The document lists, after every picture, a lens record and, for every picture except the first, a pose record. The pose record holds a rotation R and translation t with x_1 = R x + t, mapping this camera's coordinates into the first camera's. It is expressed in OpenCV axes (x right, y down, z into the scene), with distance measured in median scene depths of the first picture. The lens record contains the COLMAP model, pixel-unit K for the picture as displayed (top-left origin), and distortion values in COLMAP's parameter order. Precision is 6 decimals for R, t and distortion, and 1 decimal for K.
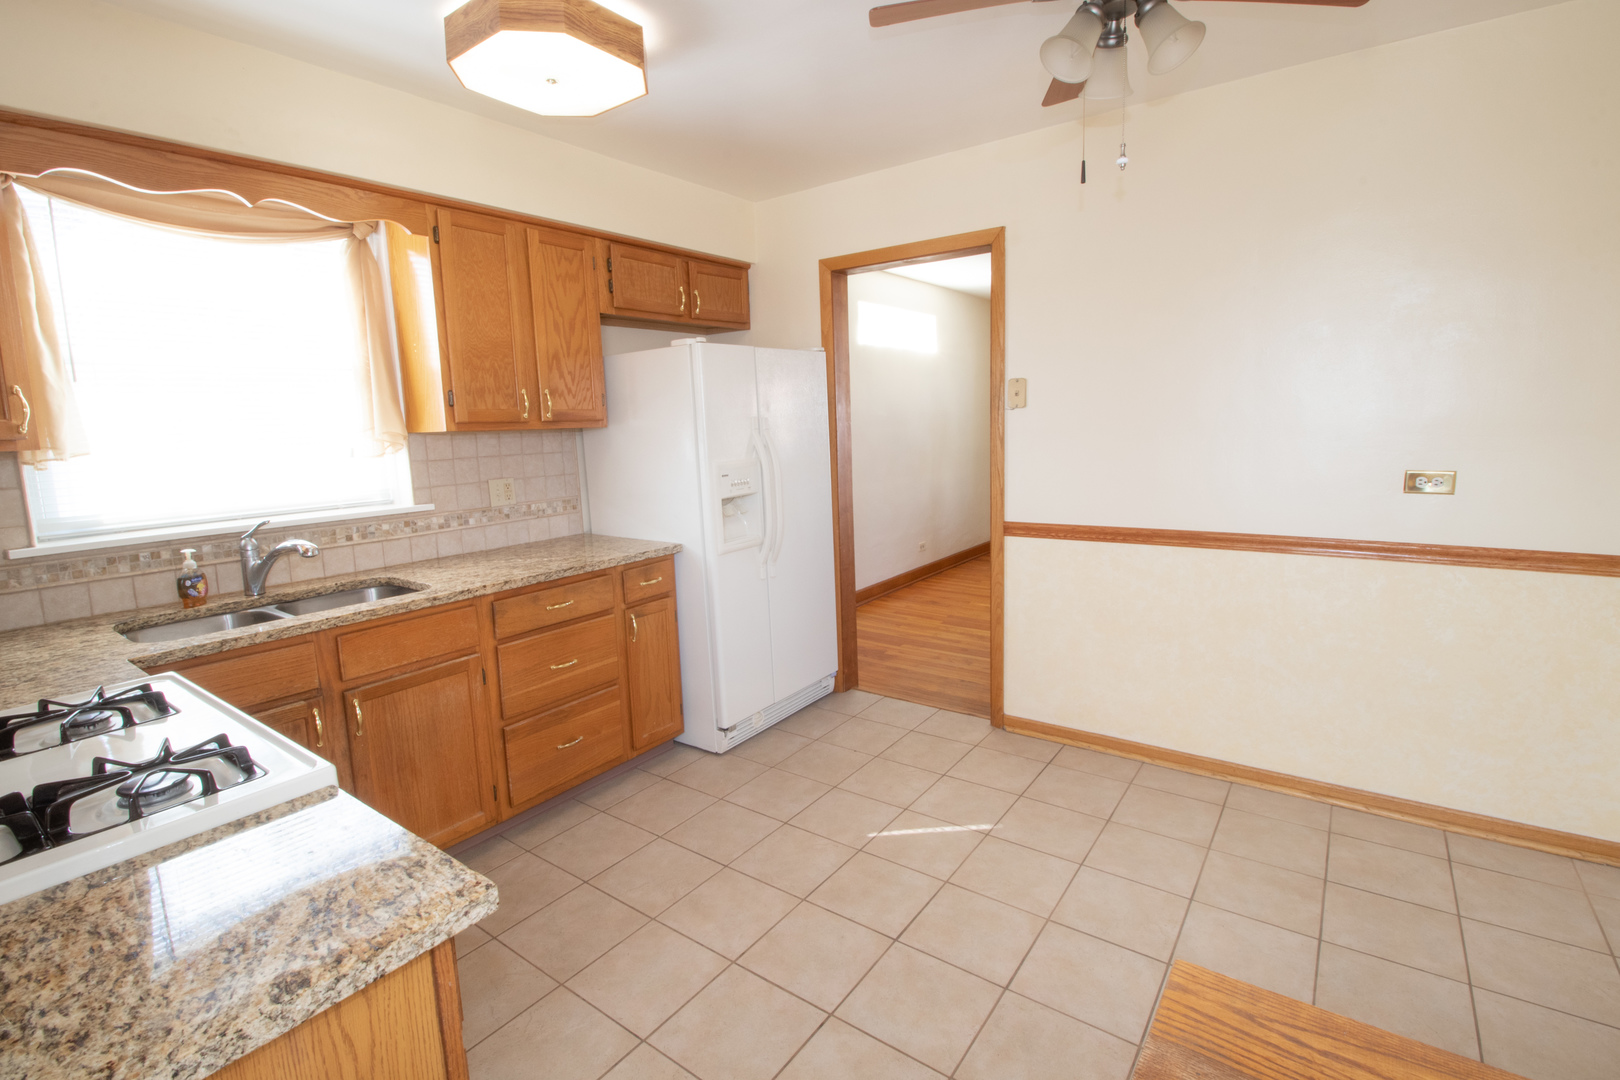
lens RADIAL K [[750.5, 0, 801.0], [0, 750.5, 525.5], [0, 0, 1]] dist [0.003157, -0.014547]
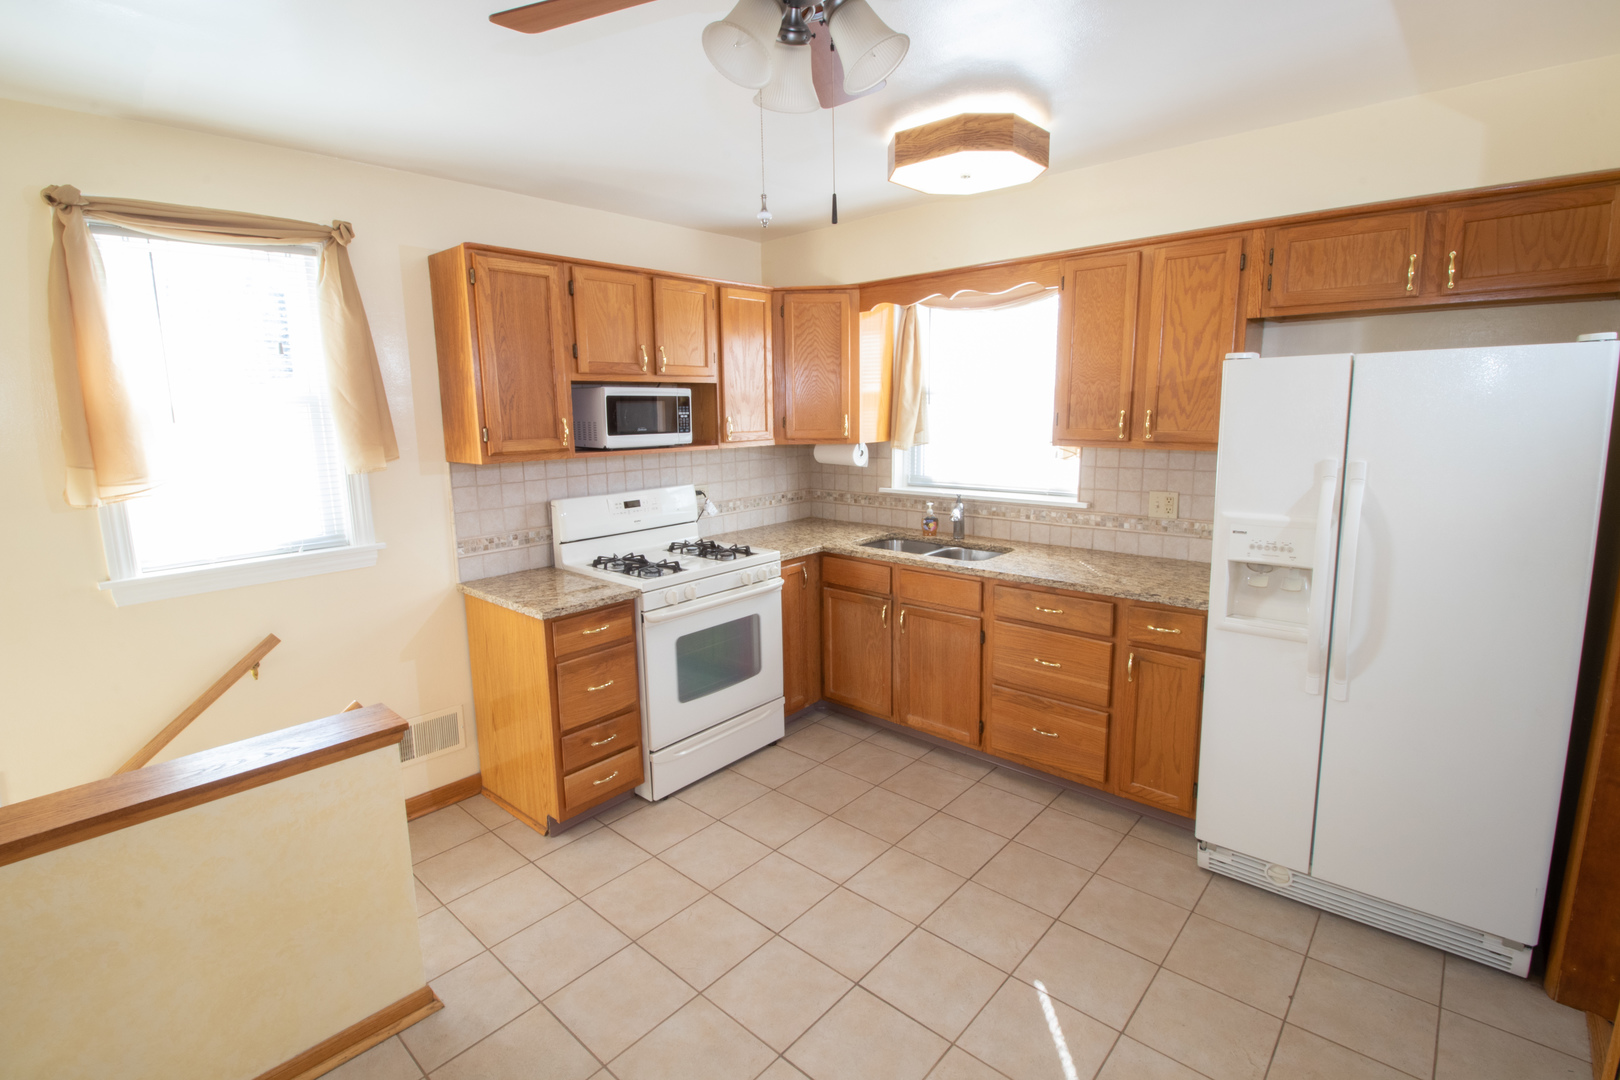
lens RADIAL K [[750.5, 0, 801.0], [0, 750.5, 525.5], [0, 0, 1]] dist [0.003157, -0.014547]
pose [[-0.094462, 0.195180, -0.976208, 0.703015], [-0.114088, 0.972010, 0.205380, -0.183547], [0.988970, 0.130774, -0.069551, 0.629771]]
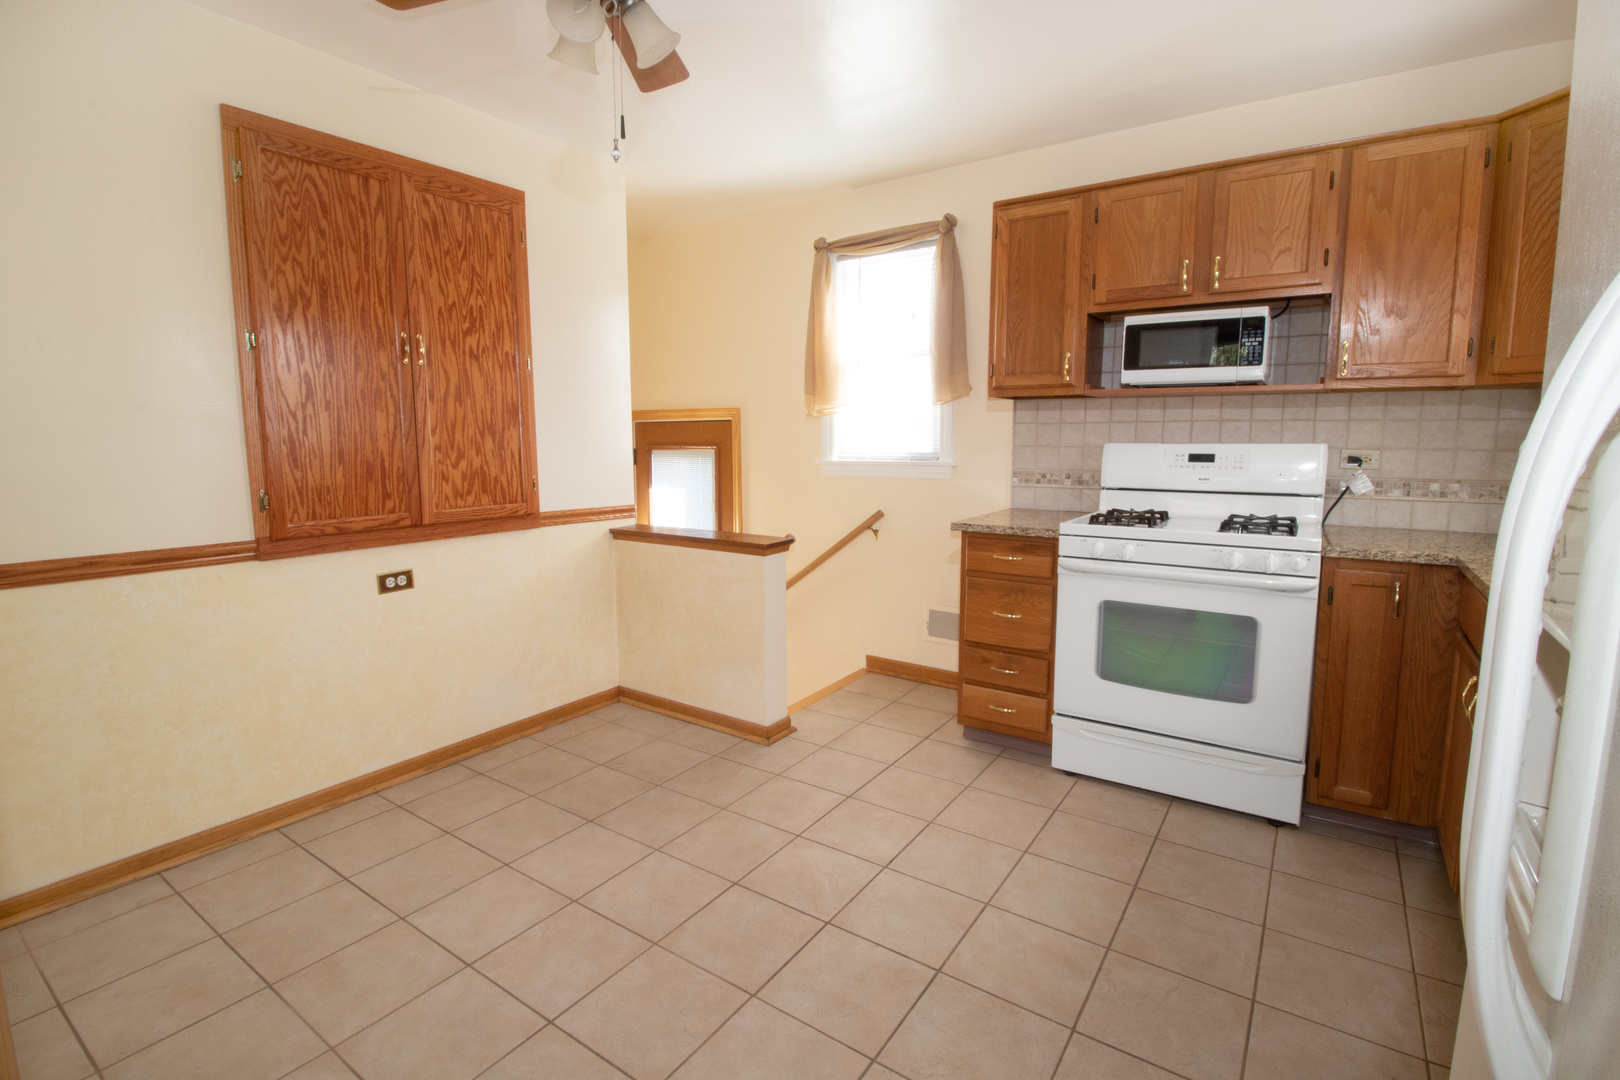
lens RADIAL K [[750.5, 0, 801.0], [0, 750.5, 525.5], [0, 0, 1]] dist [0.003157, -0.014547]
pose [[-0.998884, 0.041158, -0.023154, 0.111445], [0.033941, 0.966612, 0.253987, -0.123899], [0.032835, 0.252918, -0.966930, 1.235151]]
